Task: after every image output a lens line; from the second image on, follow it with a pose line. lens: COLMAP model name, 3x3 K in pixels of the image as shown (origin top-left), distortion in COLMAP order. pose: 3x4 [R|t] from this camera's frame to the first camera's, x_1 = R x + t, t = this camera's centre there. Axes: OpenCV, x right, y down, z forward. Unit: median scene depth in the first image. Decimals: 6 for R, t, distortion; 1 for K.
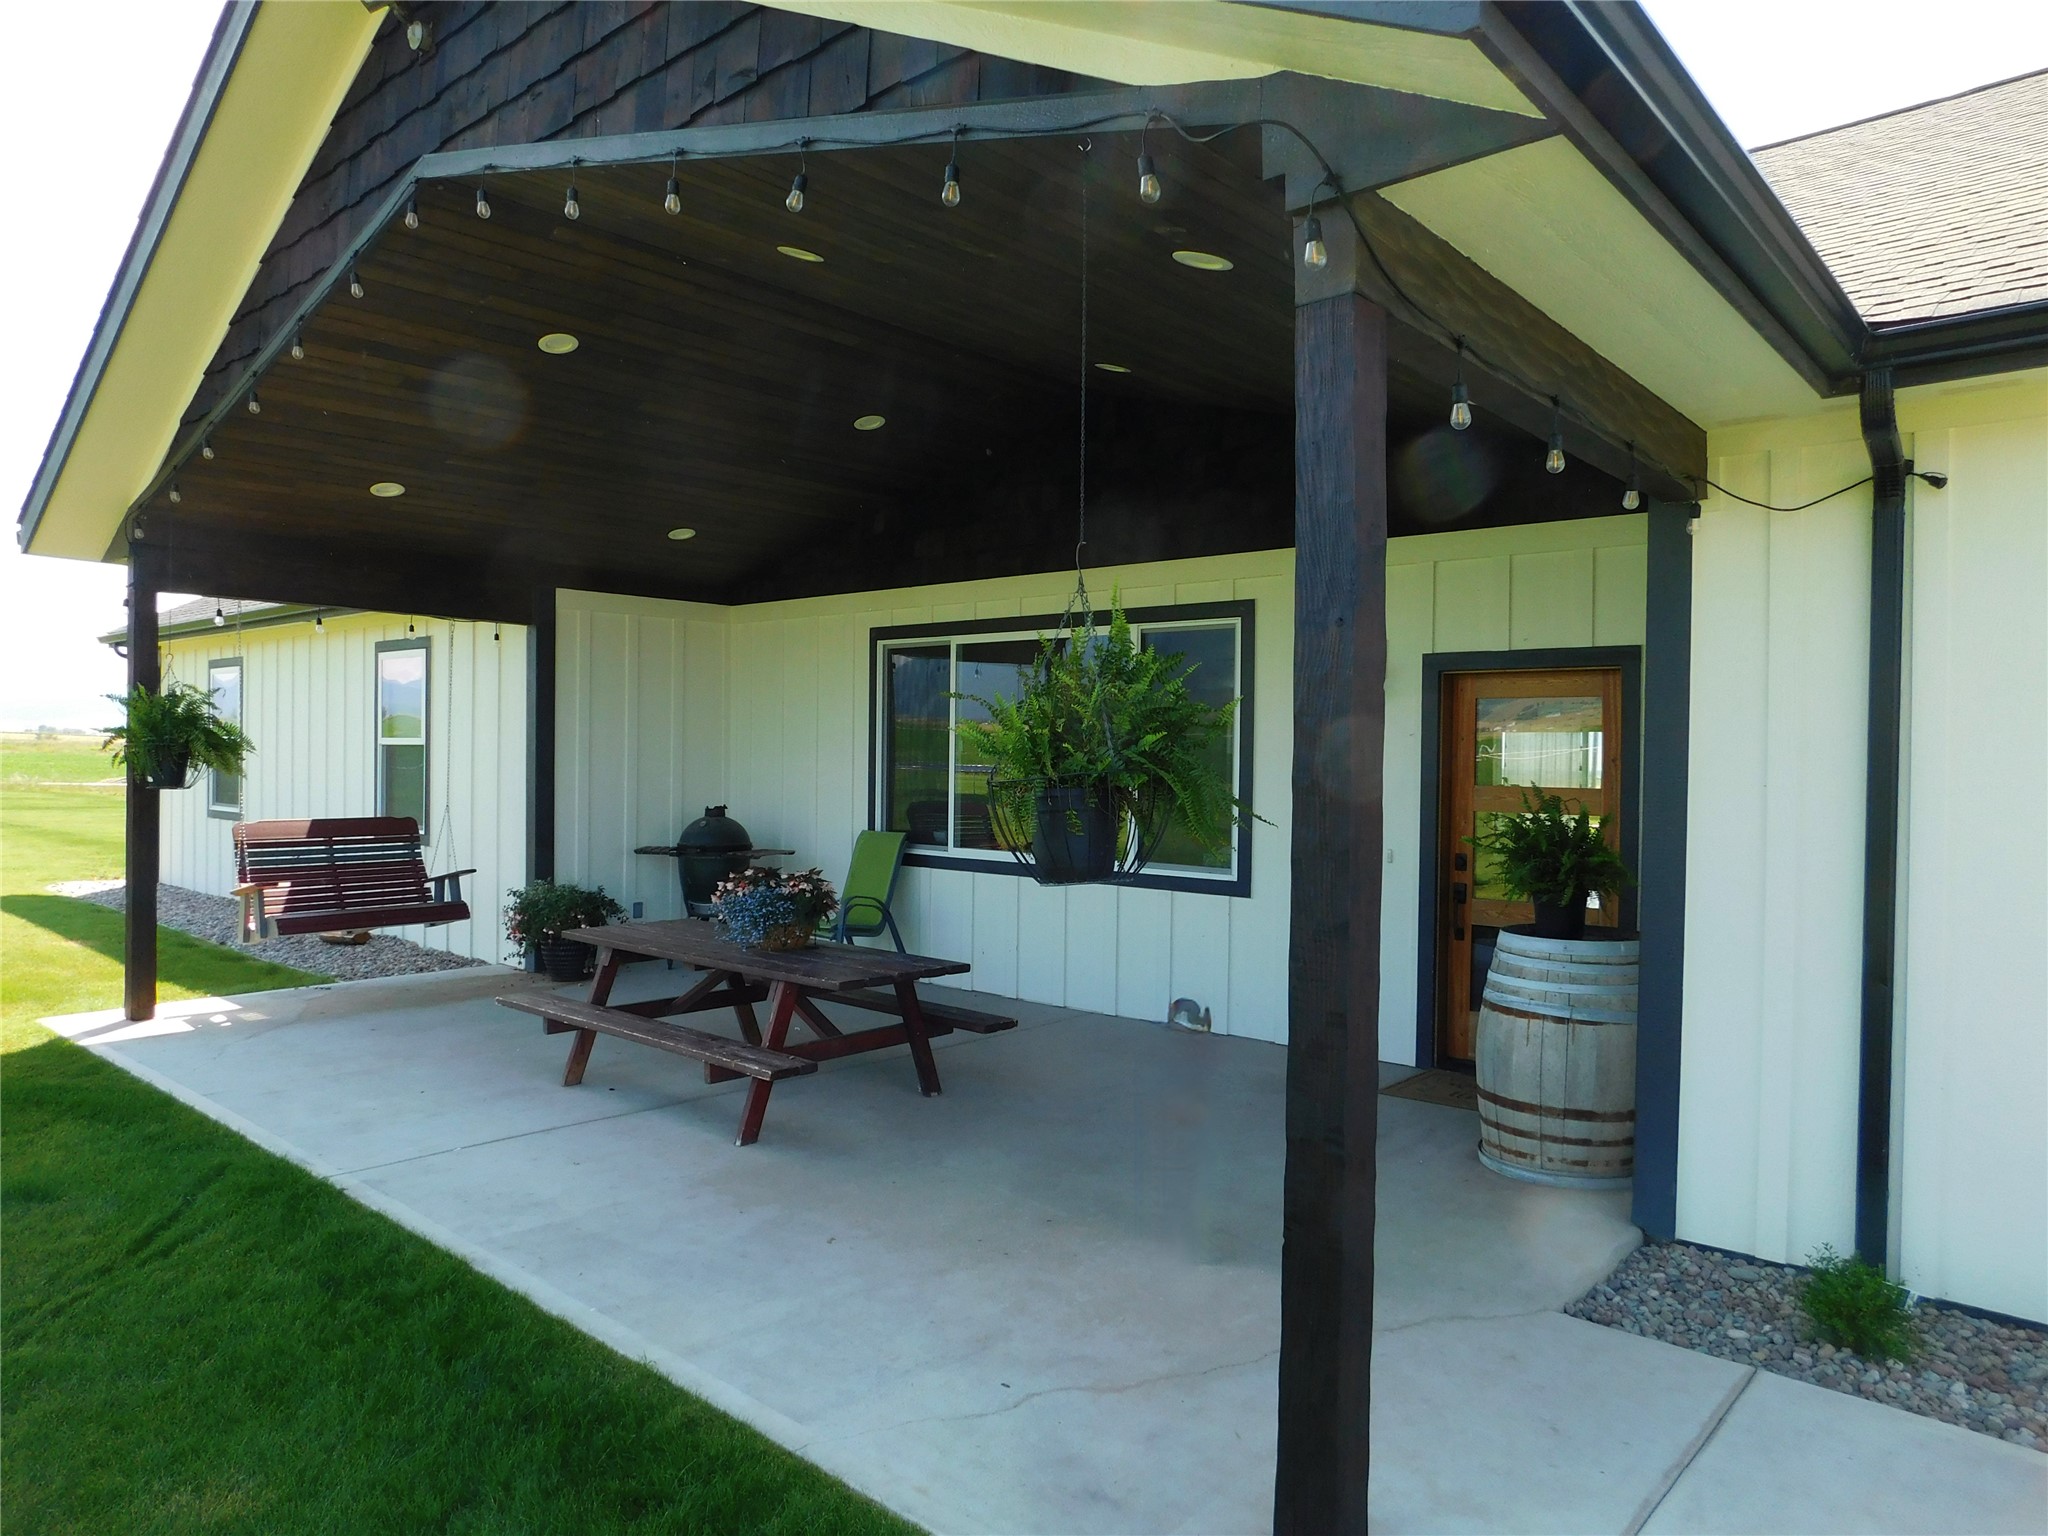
lens RADIAL K [[1361.4, 0, 1020.8], [0, 1361.4, 770.4], [0, 0, 1]] dist [-0.069773, 0.055411]
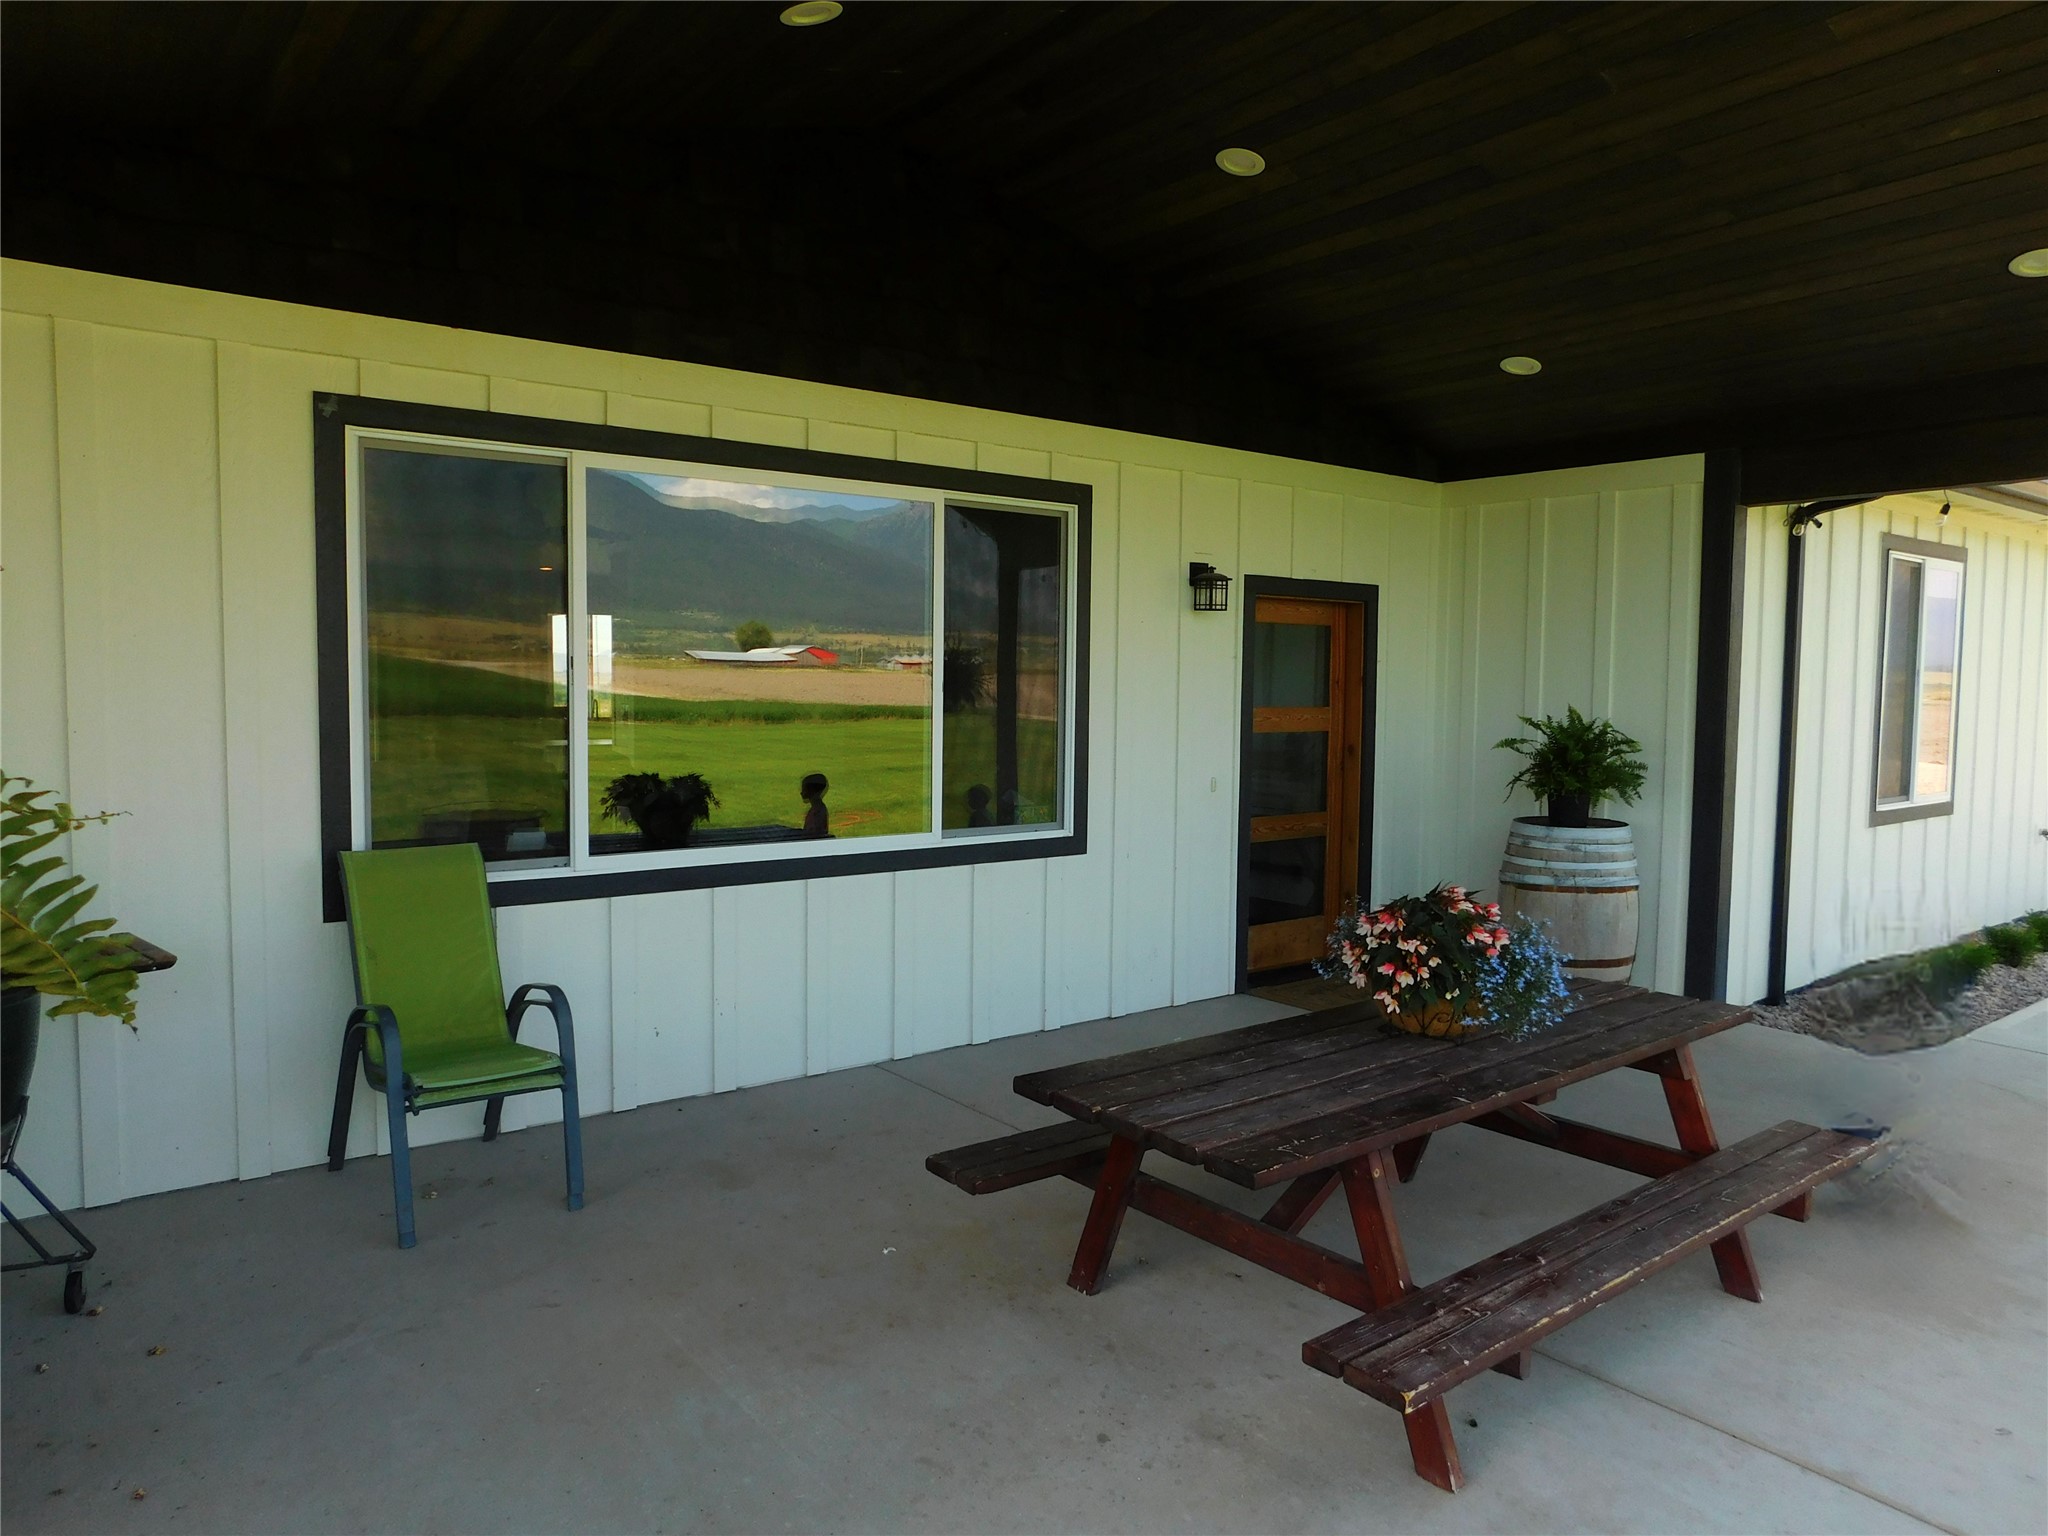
lens RADIAL K [[1361.4, 0, 1022.8], [0, 1361.4, 763.4], [0, 0, 1]] dist [-0.069773, 0.055411]
pose [[0.176931, -0.076131, 0.981274, -0.630766], [0.003501, 0.997046, 0.076723, -0.022864], [-0.984217, -0.010139, 0.176675, 0.885496]]
